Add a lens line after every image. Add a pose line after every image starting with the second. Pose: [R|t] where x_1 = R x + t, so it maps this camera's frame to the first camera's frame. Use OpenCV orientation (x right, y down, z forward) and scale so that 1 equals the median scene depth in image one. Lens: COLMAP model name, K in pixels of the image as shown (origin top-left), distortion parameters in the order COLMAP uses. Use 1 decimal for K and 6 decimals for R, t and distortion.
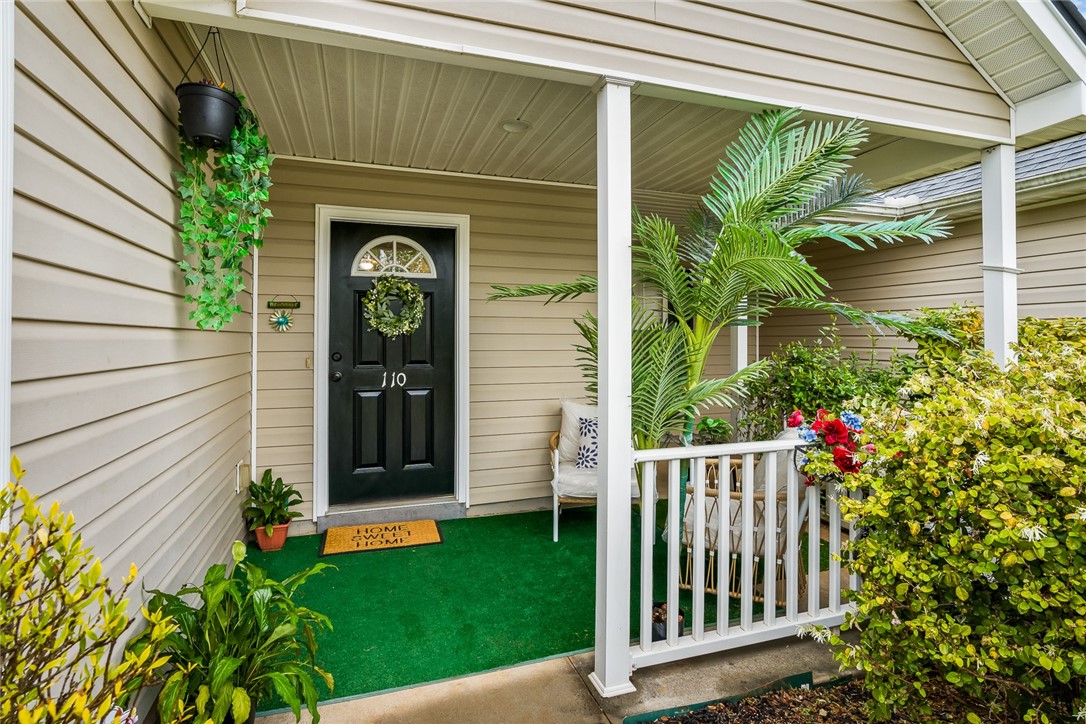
lens RADIAL K [[551.4, 0, 544.6], [0, 551.4, 343.8], [0, 0, 1]] dist [0.000641, 0.000085]
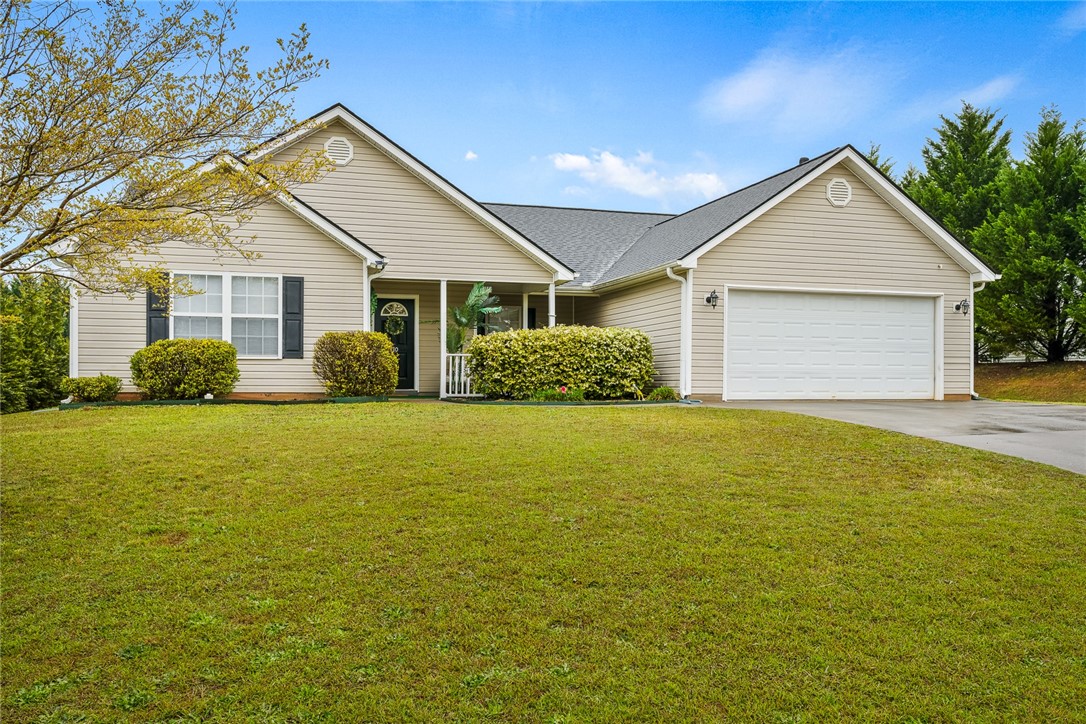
lens RADIAL K [[863.9, 0, 542.1], [0, 863.9, 390.4], [0, 0, 1]] dist [0.007643, -0.000464]
pose [[0.999130, -0.002259, -0.041632, 0.788309], [0.002247, 0.999997, -0.000333, 0.312859], [0.041633, 0.000239, 0.999133, -3.976444]]
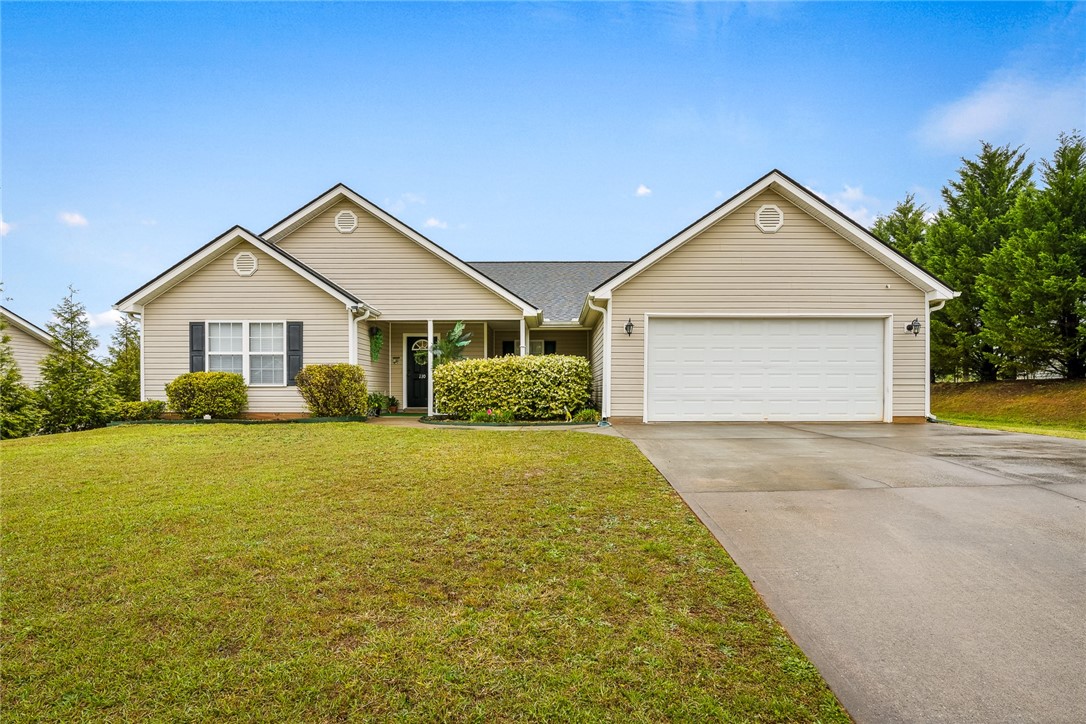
lens RADIAL K [[551.6, 0, 556.3], [0, 551.6, 400.7], [0, 0, 1]] dist [-0.003964, 0.000558]
pose [[0.946769, -0.000308, -0.321912, 2.009342], [0.002729, 0.999971, 0.007069, 0.227156], [0.321901, -0.007571, 0.946743, -2.562033]]
